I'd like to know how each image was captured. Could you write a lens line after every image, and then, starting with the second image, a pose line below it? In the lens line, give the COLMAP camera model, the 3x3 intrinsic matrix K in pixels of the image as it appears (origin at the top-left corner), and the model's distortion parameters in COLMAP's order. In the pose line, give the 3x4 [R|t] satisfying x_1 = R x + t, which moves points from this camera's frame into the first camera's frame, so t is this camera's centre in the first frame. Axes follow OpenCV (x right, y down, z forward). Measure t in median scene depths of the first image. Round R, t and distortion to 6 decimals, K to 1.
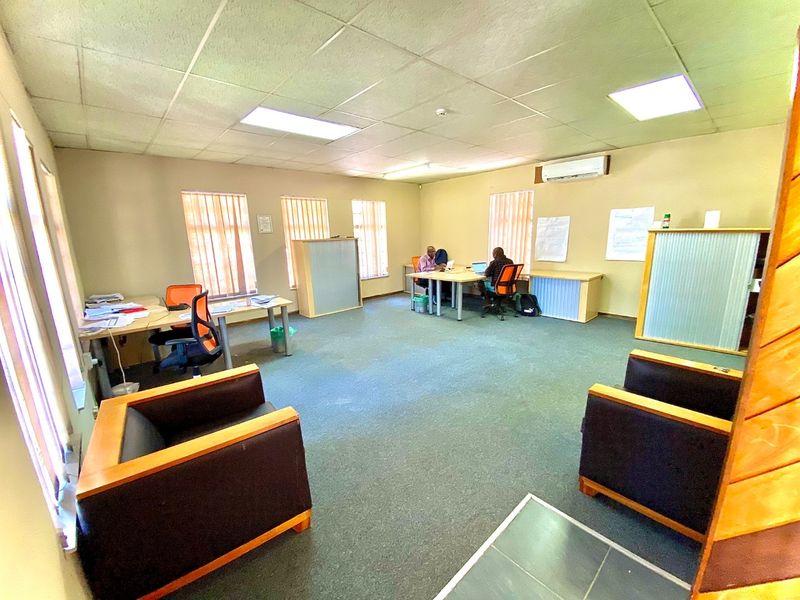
lens RADIAL K [[323.9, 0, 398.6], [0, 323.9, 304.8], [0, 0, 1]] dist [-0.003731, -0.009738]
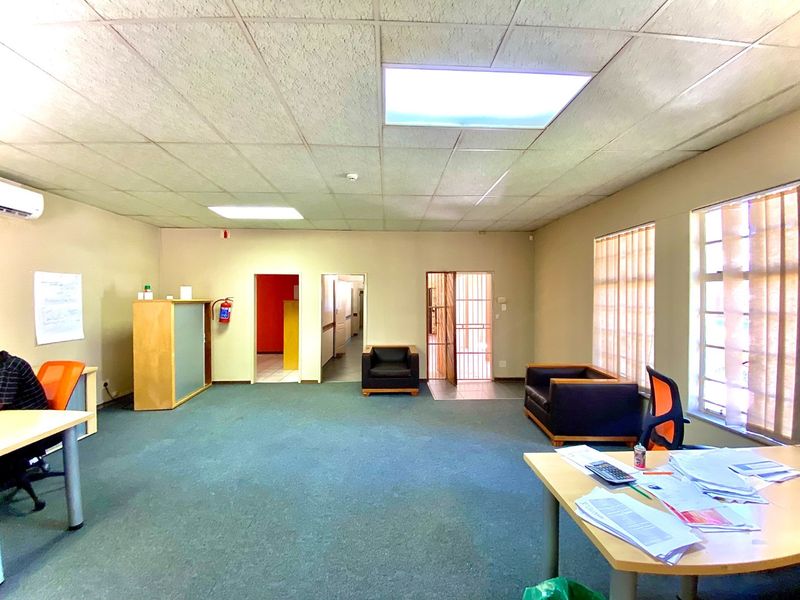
lens RADIAL K [[323.9, 0, 398.9], [0, 323.9, 299.5], [0, 0, 1]] dist [-0.003731, -0.009738]
pose [[-0.770264, 0.030618, 0.636989, -0.367605], [0.161059, 0.975807, 0.147854, -0.218350], [-0.617052, 0.216480, -0.756561, 1.072765]]
